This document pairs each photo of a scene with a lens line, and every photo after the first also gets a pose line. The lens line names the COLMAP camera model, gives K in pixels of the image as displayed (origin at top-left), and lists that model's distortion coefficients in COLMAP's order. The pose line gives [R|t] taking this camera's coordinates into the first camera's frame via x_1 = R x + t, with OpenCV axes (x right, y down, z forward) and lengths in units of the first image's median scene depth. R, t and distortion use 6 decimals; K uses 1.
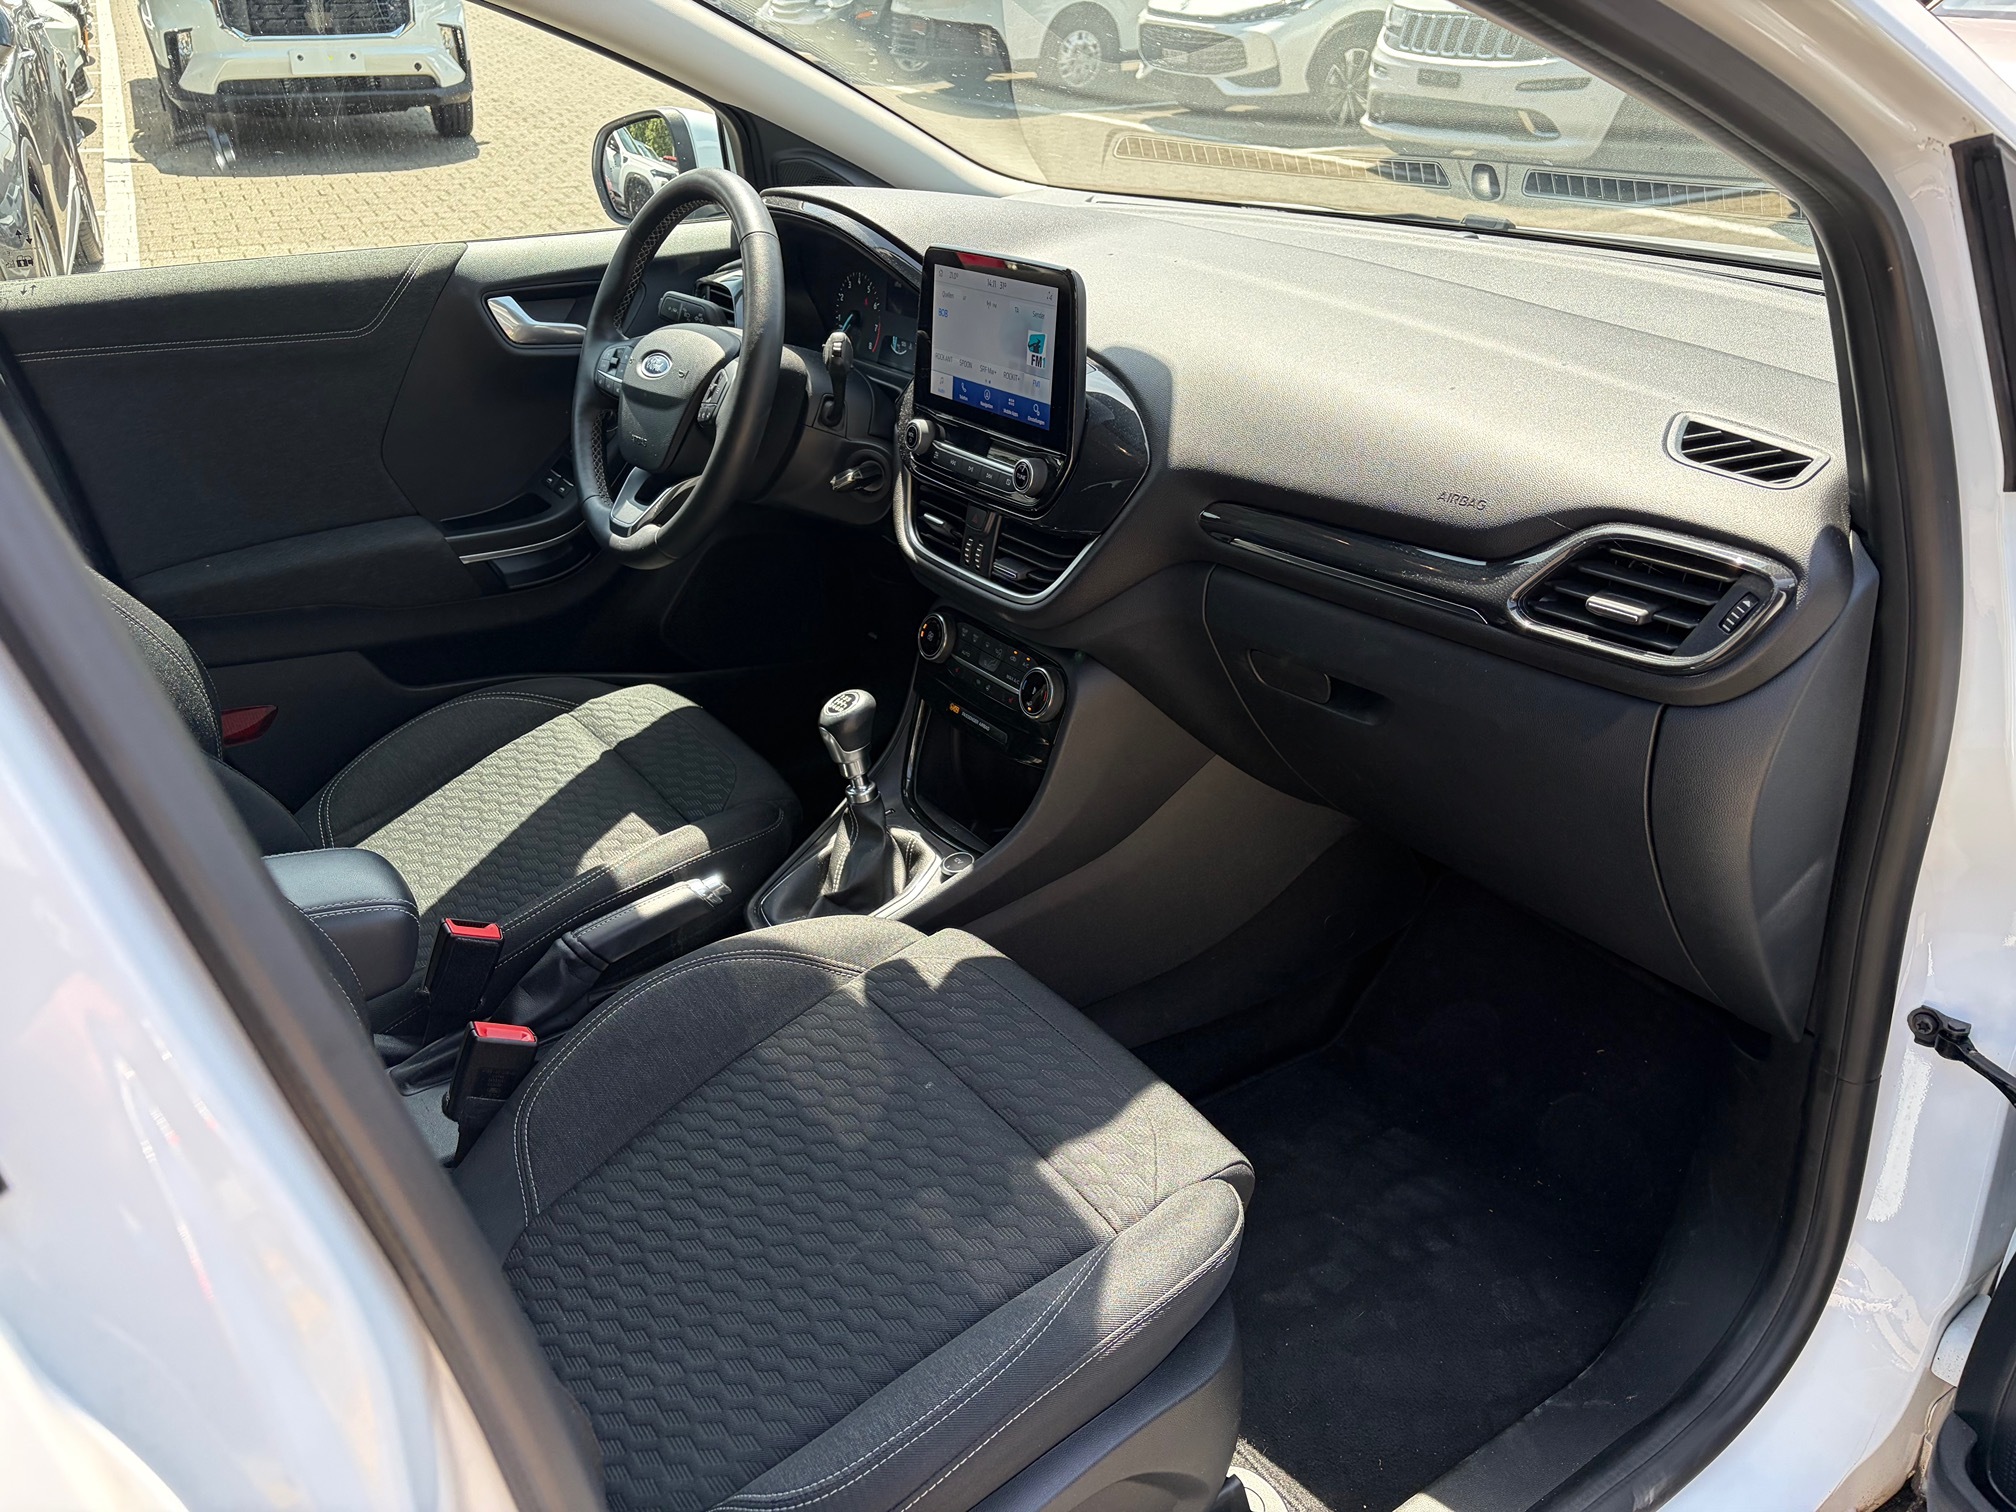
lens RADIAL K [[1489.2, 0, 1008.0], [0, 1489.2, 756.0], [0, 0, 1]] dist [0.054704, -0.078887]
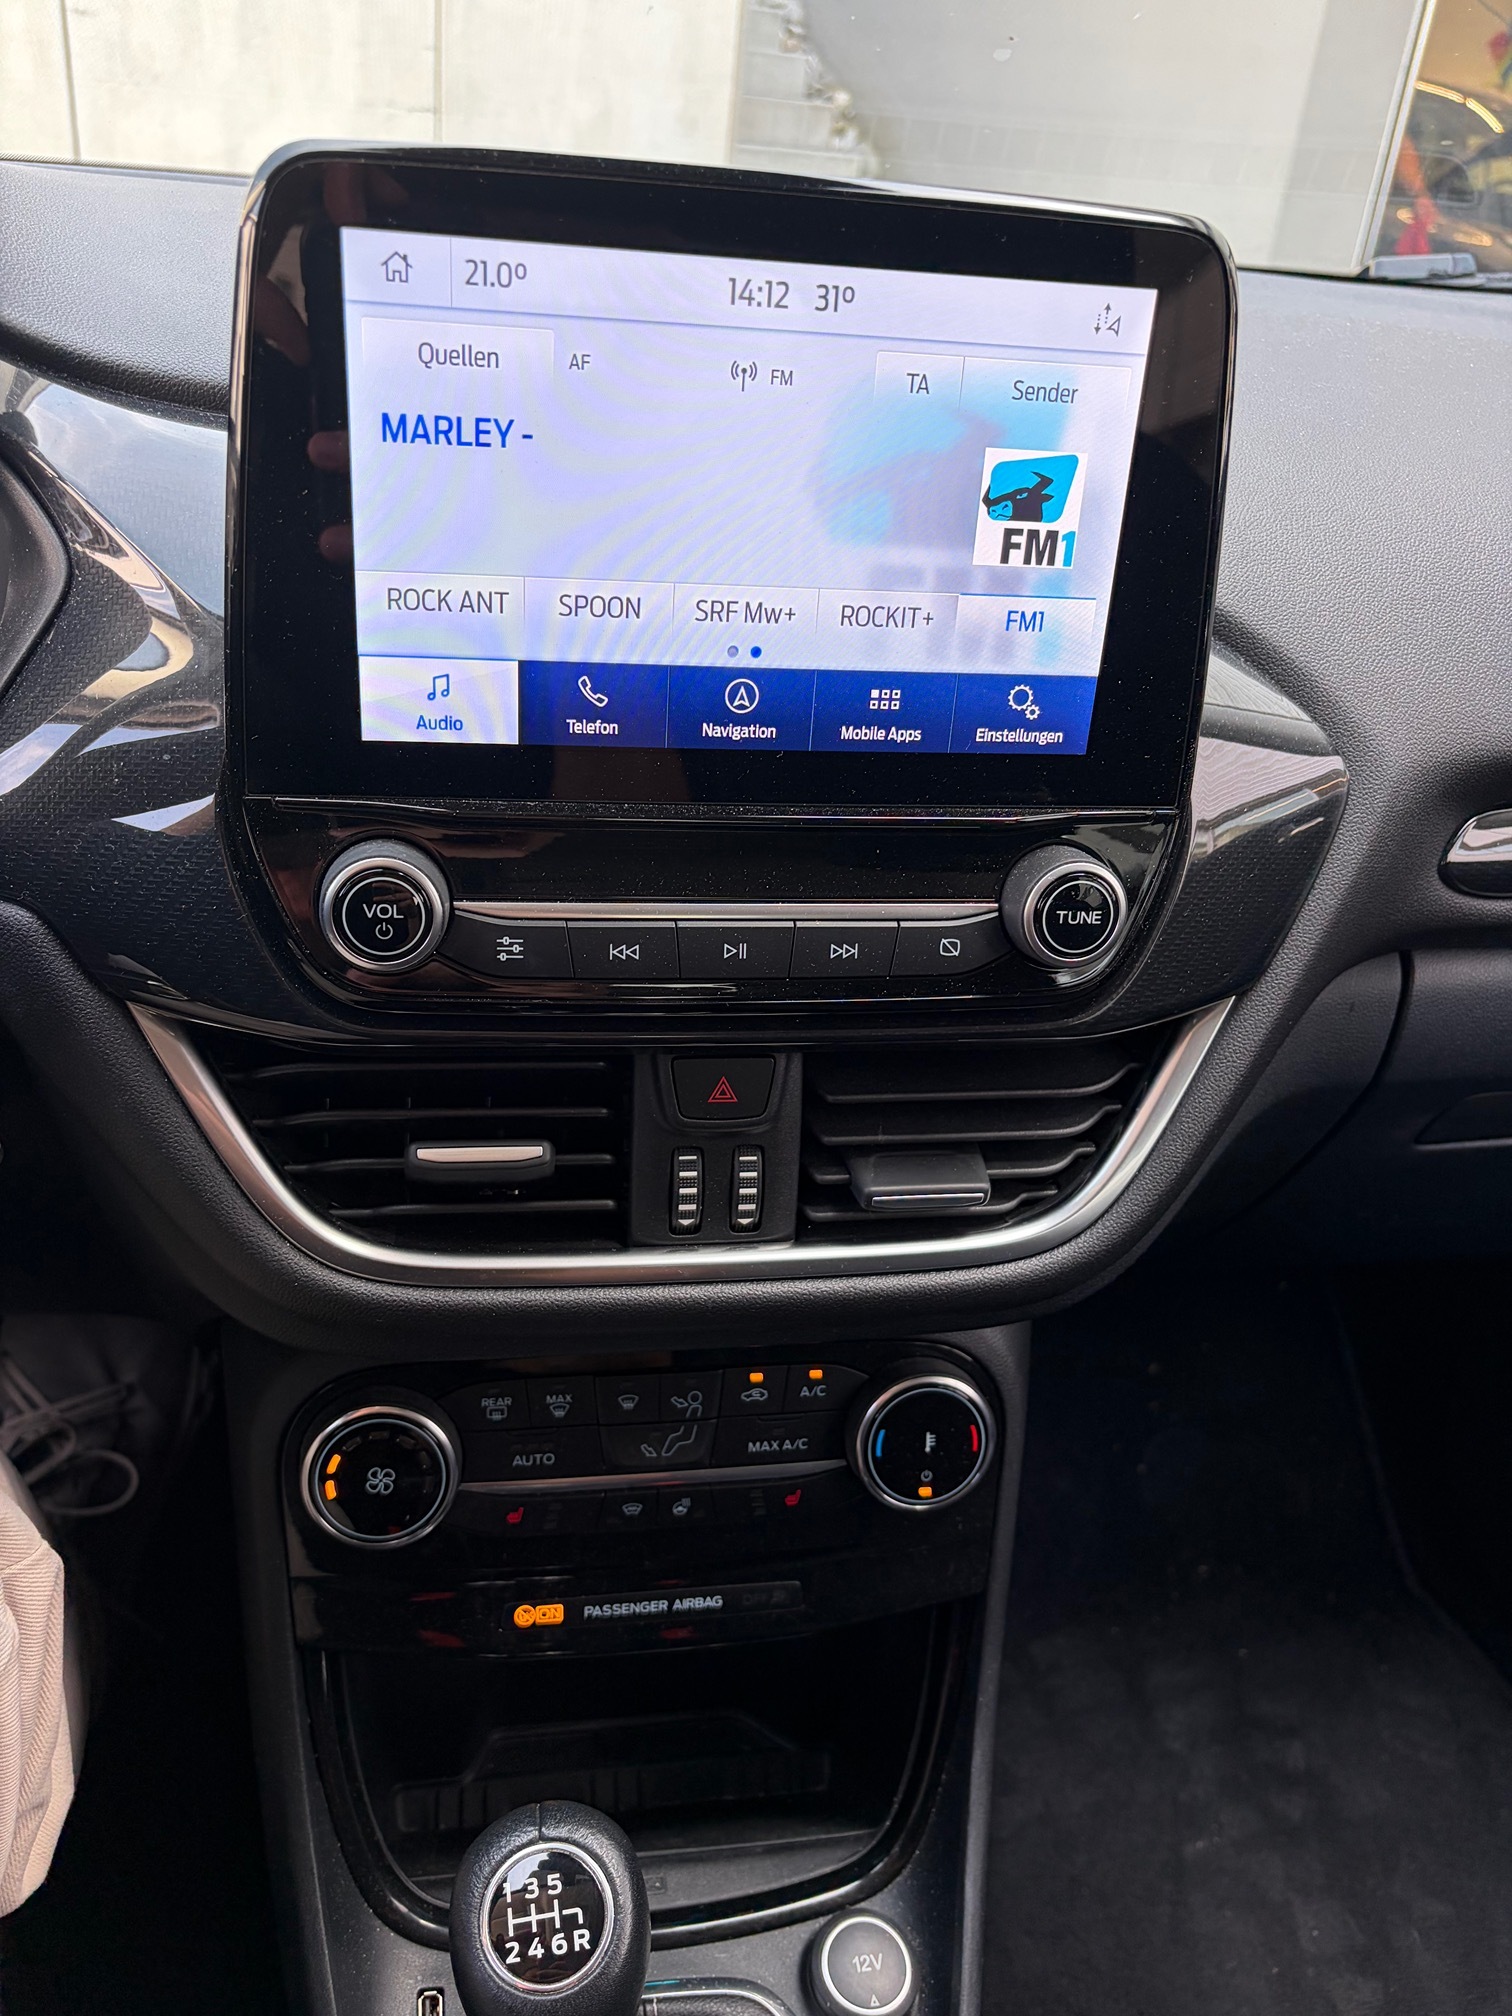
lens RADIAL K [[1546.0, 0, 755.8], [0, 1546.0, 969.0], [0, 0, 1]] dist [0.013291, 0.002122]
pose [[0.431960, -0.375009, 0.820231, -0.278557], [0.316255, 0.914690, 0.251645, -0.268645], [-0.844626, 0.150702, 0.513707, 0.854602]]
